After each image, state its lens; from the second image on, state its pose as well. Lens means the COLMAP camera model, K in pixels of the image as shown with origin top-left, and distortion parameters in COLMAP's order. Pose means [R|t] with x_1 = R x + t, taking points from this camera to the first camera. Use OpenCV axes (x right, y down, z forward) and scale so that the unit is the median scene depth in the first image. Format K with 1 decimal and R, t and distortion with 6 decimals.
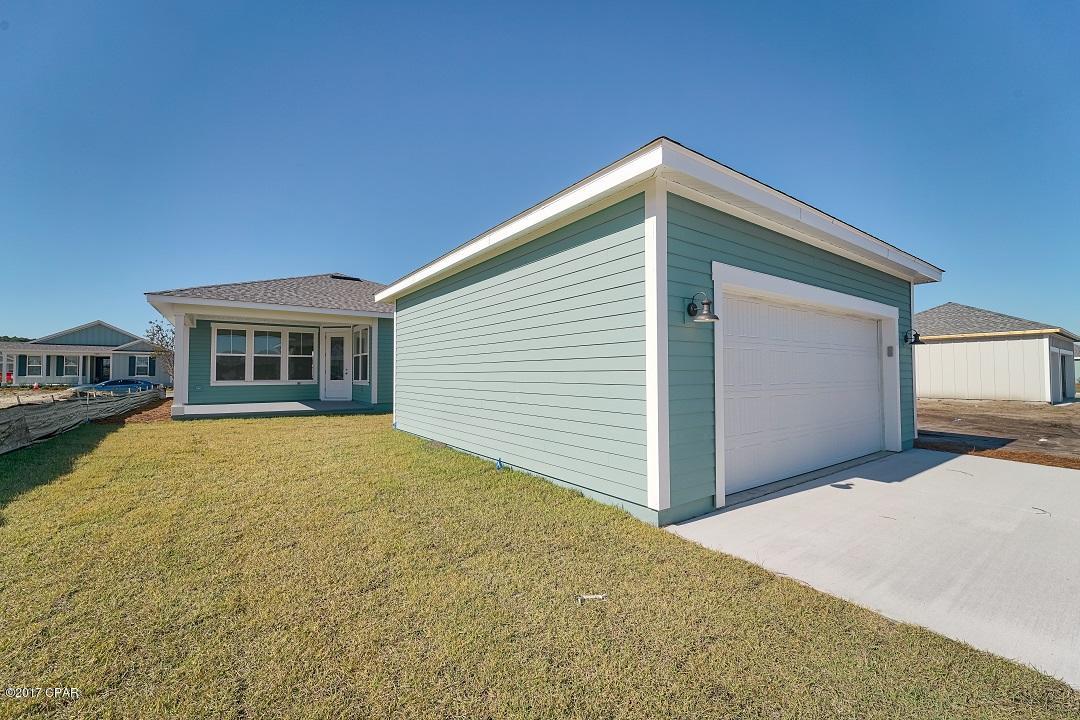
lens RADIAL K [[432.2, 0, 547.2], [0, 432.2, 361.6], [0, 0, 1]] dist [-0.002898, 0.002445]
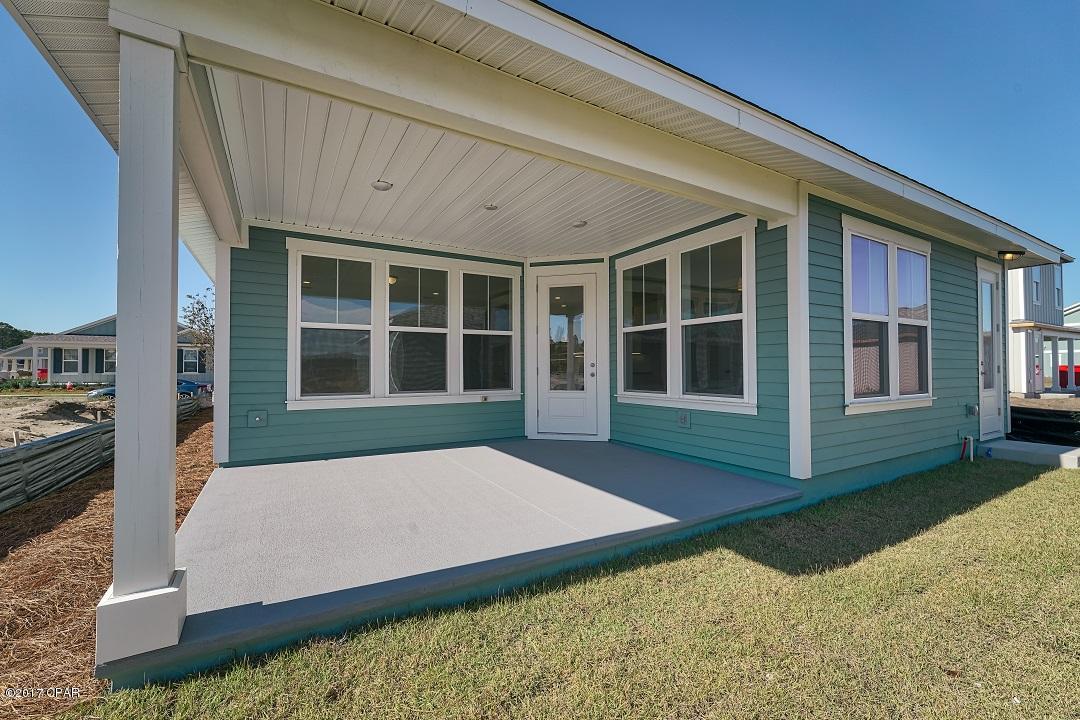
lens RADIAL K [[432.2, 0, 543.0], [0, 432.2, 362.1], [0, 0, 1]] dist [-0.002898, 0.002445]
pose [[0.995948, -0.002843, -0.089885, -0.470788], [0.004067, 0.999901, 0.013440, 0.009820], [0.089838, -0.013751, 0.995861, 0.581041]]
